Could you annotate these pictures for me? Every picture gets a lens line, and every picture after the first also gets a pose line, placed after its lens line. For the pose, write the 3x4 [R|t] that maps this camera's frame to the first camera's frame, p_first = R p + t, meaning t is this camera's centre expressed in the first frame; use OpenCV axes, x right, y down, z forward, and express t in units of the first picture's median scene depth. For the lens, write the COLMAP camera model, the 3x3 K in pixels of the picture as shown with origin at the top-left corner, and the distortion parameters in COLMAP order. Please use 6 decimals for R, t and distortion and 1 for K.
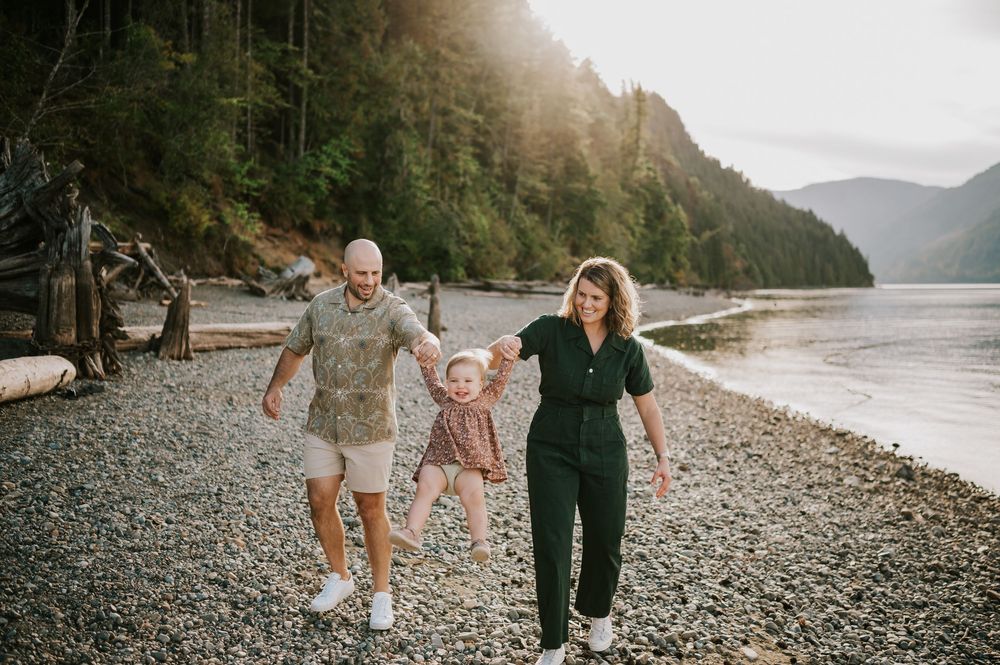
lens RADIAL K [[976.8, 0, 512.2], [0, 976.8, 328.7], [0, 0, 1]] dist [-0.043668, -0.002653]
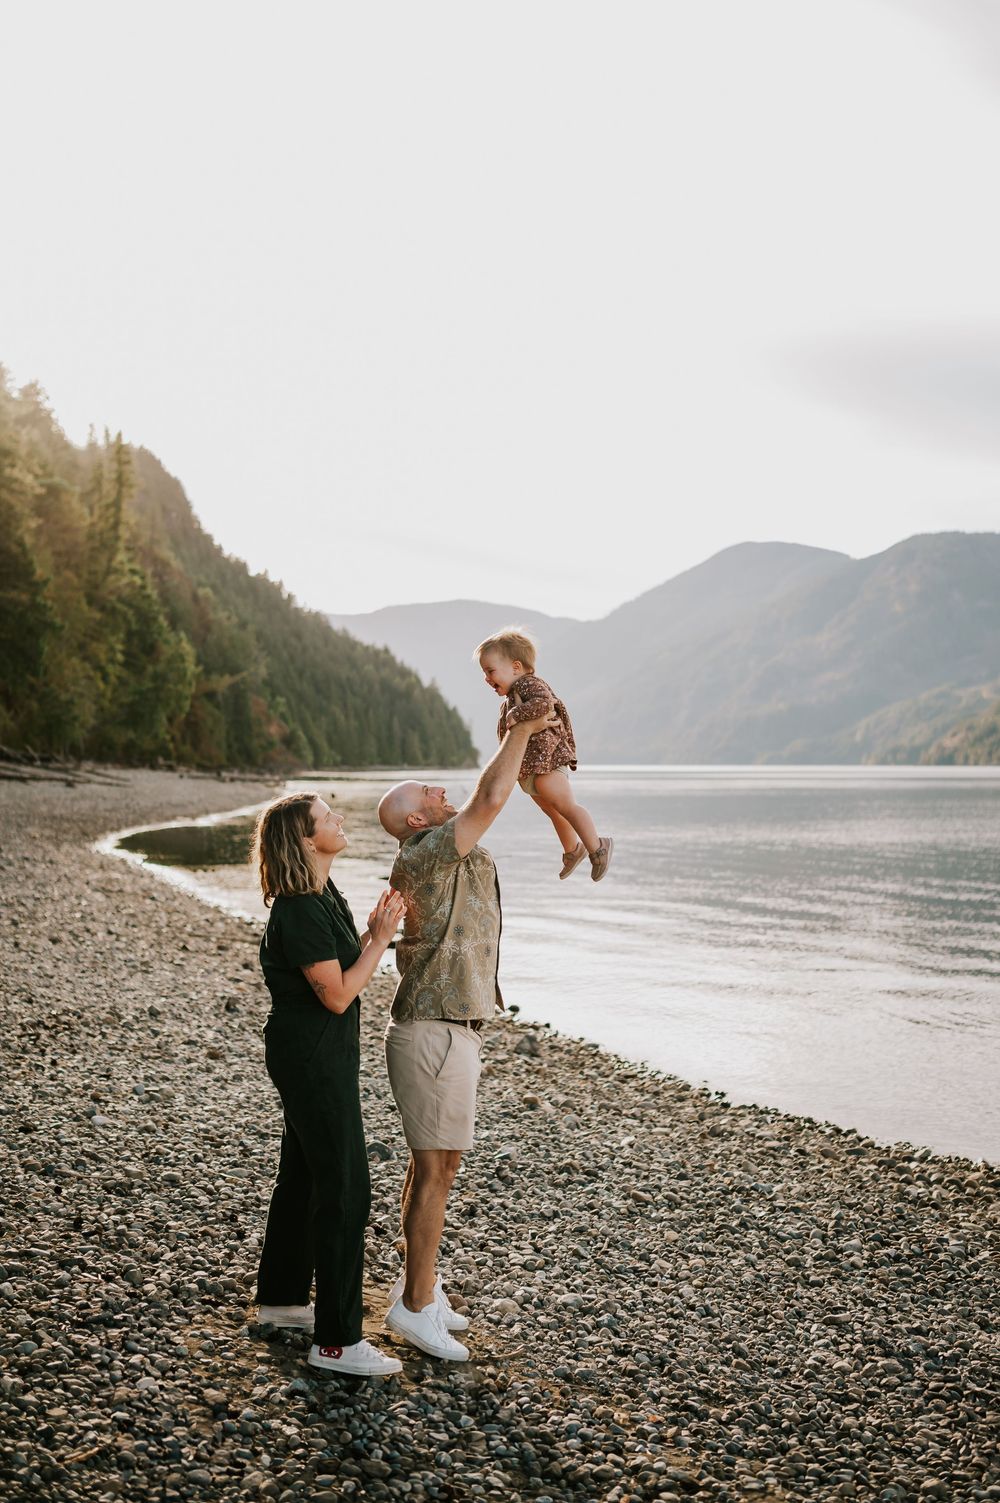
lens RADIAL K [[1591.2, 0, 524.4], [0, 1591.2, 680.5], [0, 0, 1]] dist [-0.037861, -0.008377]
pose [[0.926914, 0.031028, 0.373988, -0.006777], [0.004880, 0.995495, -0.094686, -0.001206], [-0.375241, 0.089591, 0.922587, -0.016292]]
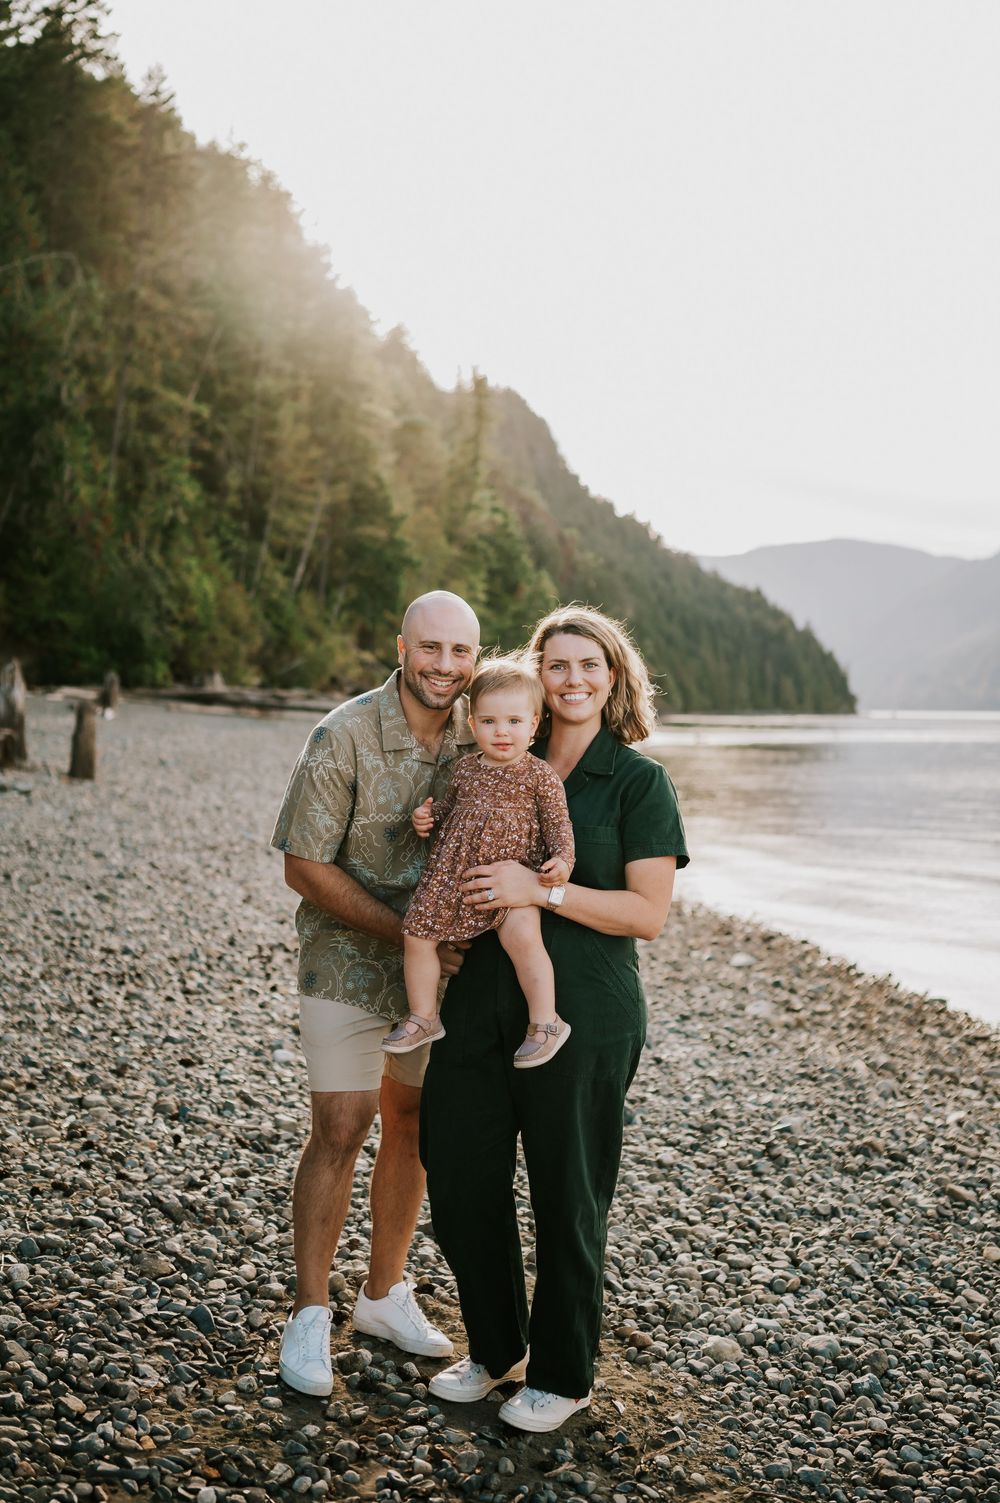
lens RADIAL K [[1646.8, 0, 547.9], [0, 1646.8, 655.9], [0, 0, 1]] dist [-0.039476, -0.003146]
pose [[0.985437, 0.024083, 0.168329, 0.009481], [-0.011568, 0.997121, -0.074937, 0.003724], [-0.169650, 0.071898, 0.982878, 0.007542]]
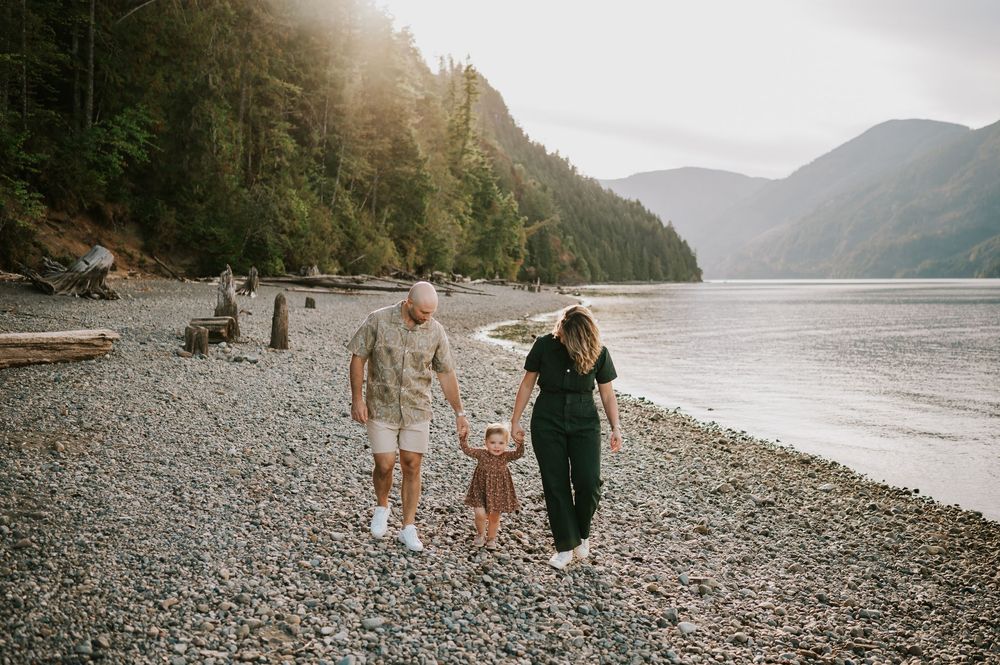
lens RADIAL K [[1048.8, 0, 499.5], [0, 1048.8, 357.0], [0, 0, 1]] dist [-0.044326, 0.001043]
pose [[0.985547, -0.010434, 0.169079, -0.019142], [0.005431, 0.999534, 0.030028, -0.002490], [-0.169314, -0.028676, 0.985145, 0.040860]]
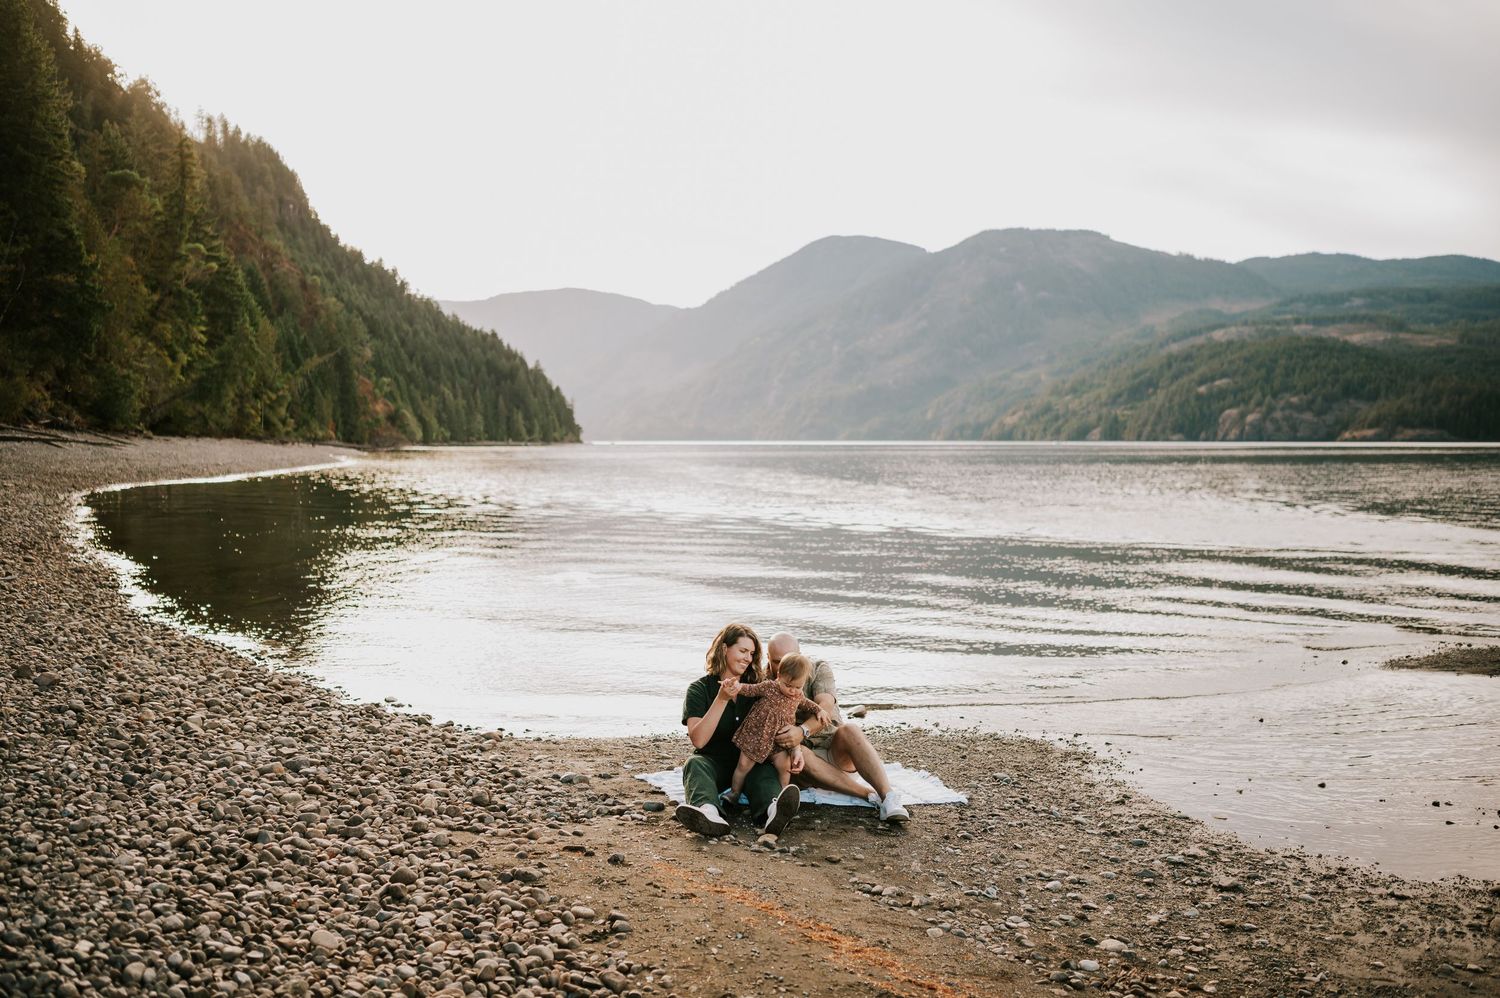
lens RADIAL K [[1462.3, 0, 755.9], [0, 1462.3, 503.9], [0, 0, 1]] dist [-0.038775, -0.003513]
pose [[0.895759, -0.009252, 0.444443, 0.076158], [0.009966, 0.999950, 0.000729, 0.013778], [-0.444428, 0.003777, 0.895807, -0.118922]]
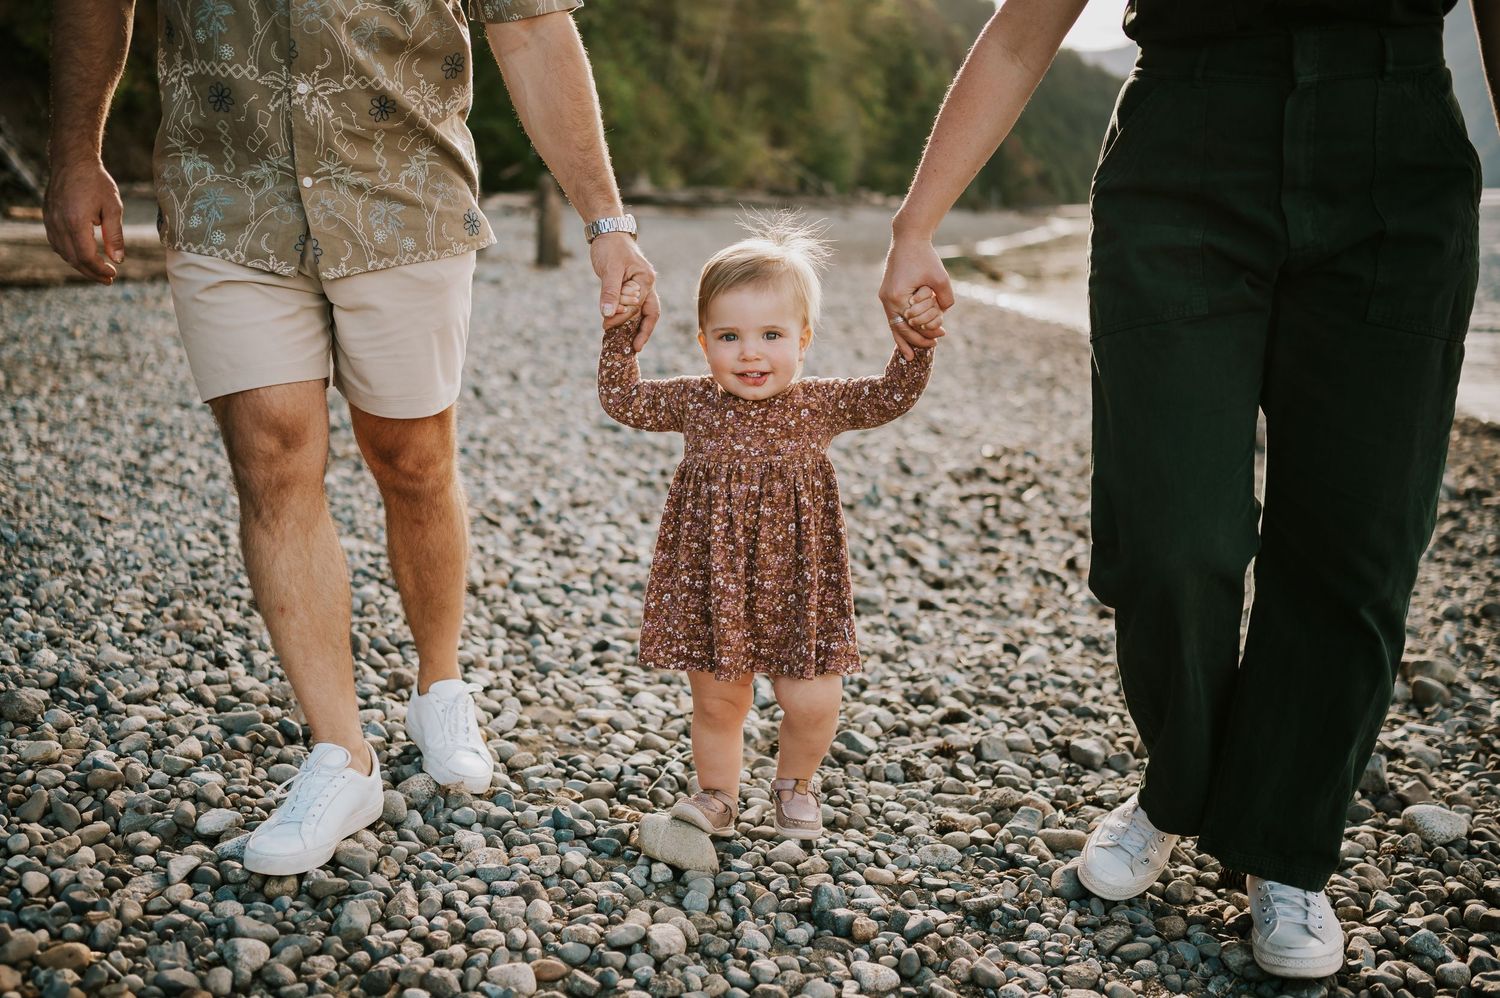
lens RADIAL K [[1501.1, 0, 703.3], [0, 1501.1, 541.0], [0, 0, 1]] dist [-0.055352, -0.004544]
pose [[0.999366, -0.030643, 0.018123, -0.008093], [0.027137, 0.985180, 0.169362, 0.008991], [-0.023044, -0.168763, 0.985387, 0.088612]]
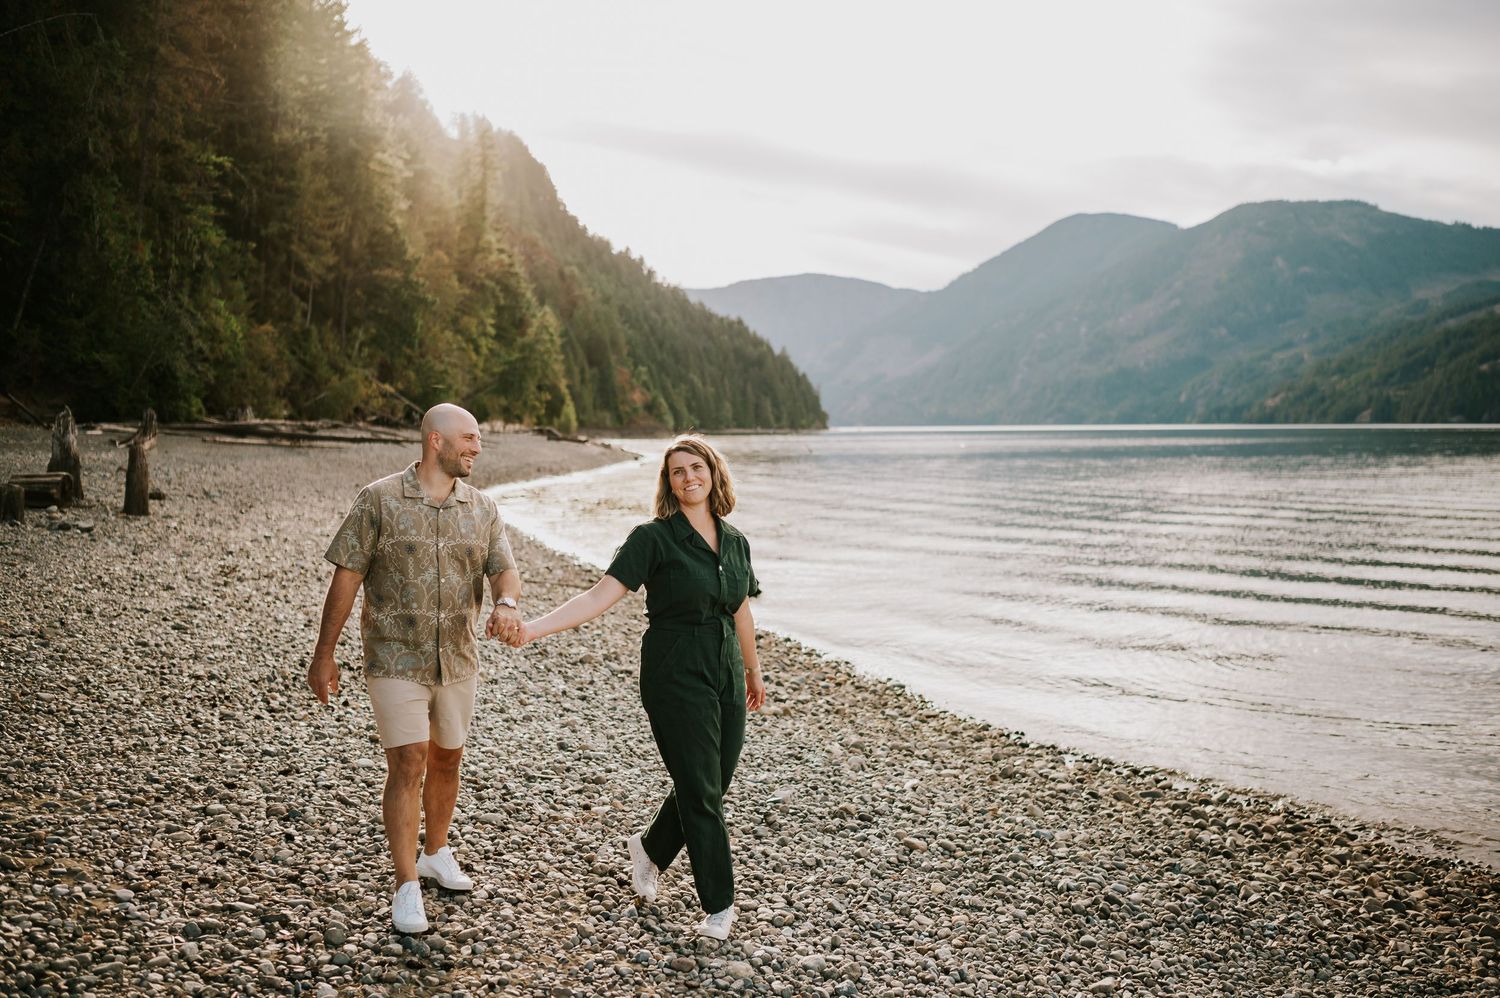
lens RADIAL K [[1470.5, 0, 770.4], [0, 1470.5, 498.1], [0, 0, 1]] dist [-0.041844, -0.000630]
pose [[0.950254, -0.013442, 0.311186, 0.005536], [0.012388, 0.999909, 0.005363, 0.000706], [-0.311230, -0.001242, 0.950334, -0.002474]]
